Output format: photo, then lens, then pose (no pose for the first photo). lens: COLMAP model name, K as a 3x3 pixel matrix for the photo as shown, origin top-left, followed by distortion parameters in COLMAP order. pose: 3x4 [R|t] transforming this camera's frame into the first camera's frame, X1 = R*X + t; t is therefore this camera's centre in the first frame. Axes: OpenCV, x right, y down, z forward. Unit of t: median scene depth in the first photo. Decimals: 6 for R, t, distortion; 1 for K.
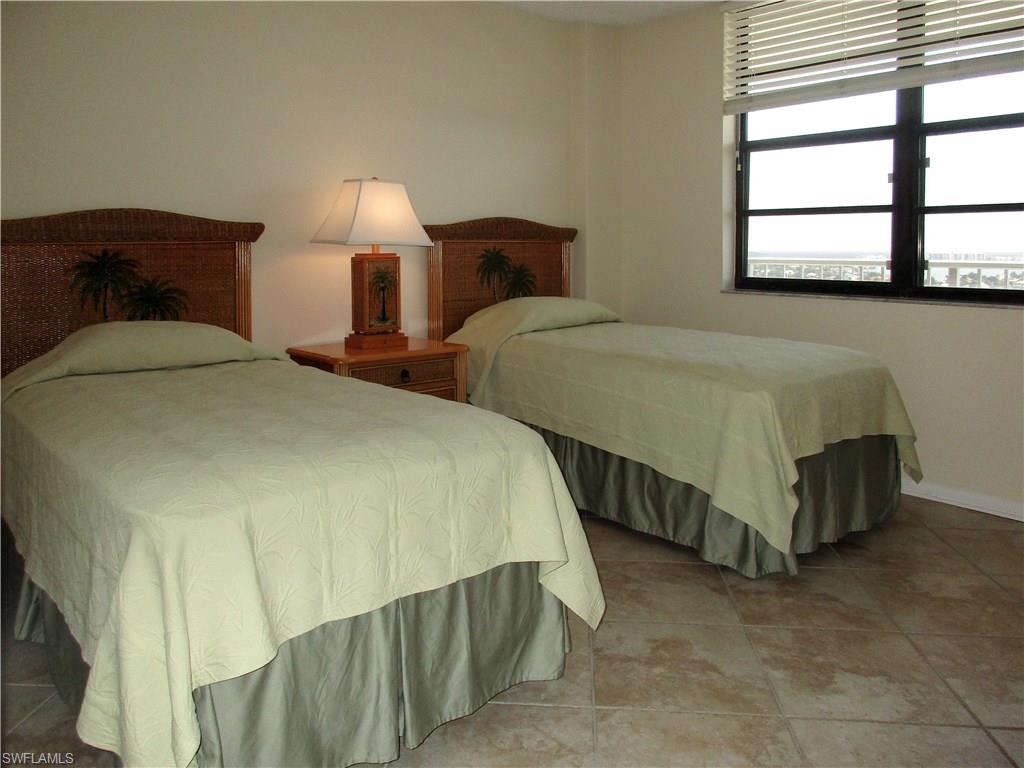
lens RADIAL K [[776.9, 0, 512.0], [0, 776.9, 384.0], [0, 0, 1]] dist [0.001447, 0.002499]
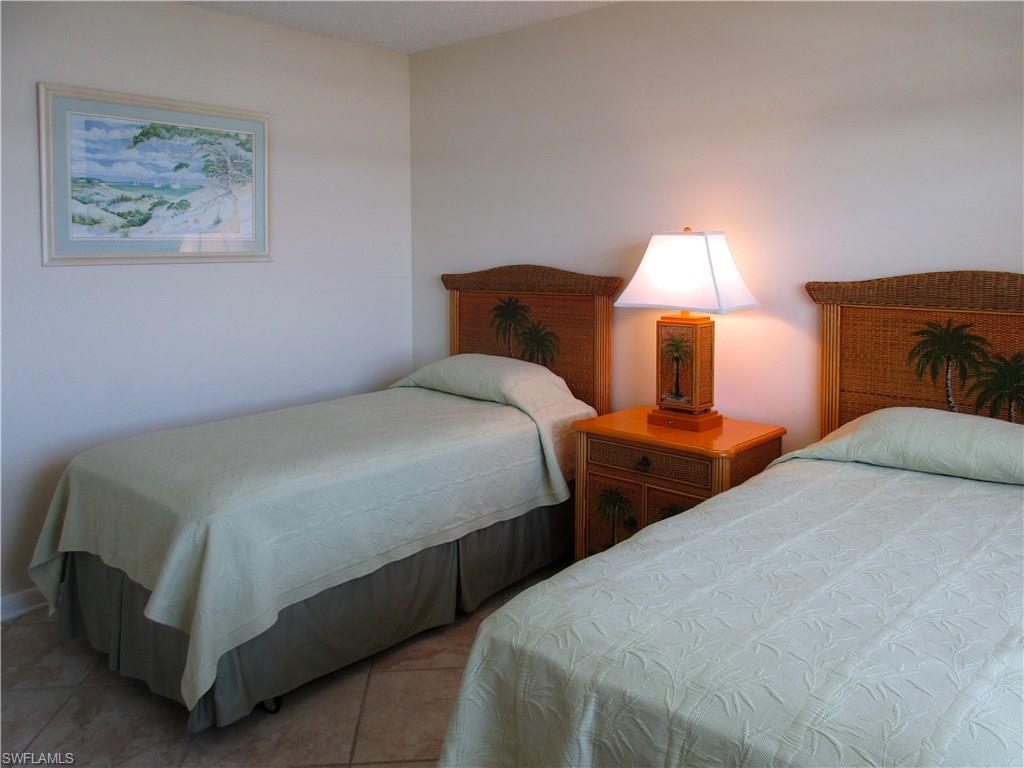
lens RADIAL K [[776.9, 0, 512.0], [0, 776.9, 384.0], [0, 0, 1]] dist [0.001447, 0.002499]
pose [[0.153105, 0.174339, -0.972710, 0.544116], [-0.172511, 0.973916, 0.147402, -0.163821], [0.973036, 0.145235, 0.179187, 0.586532]]
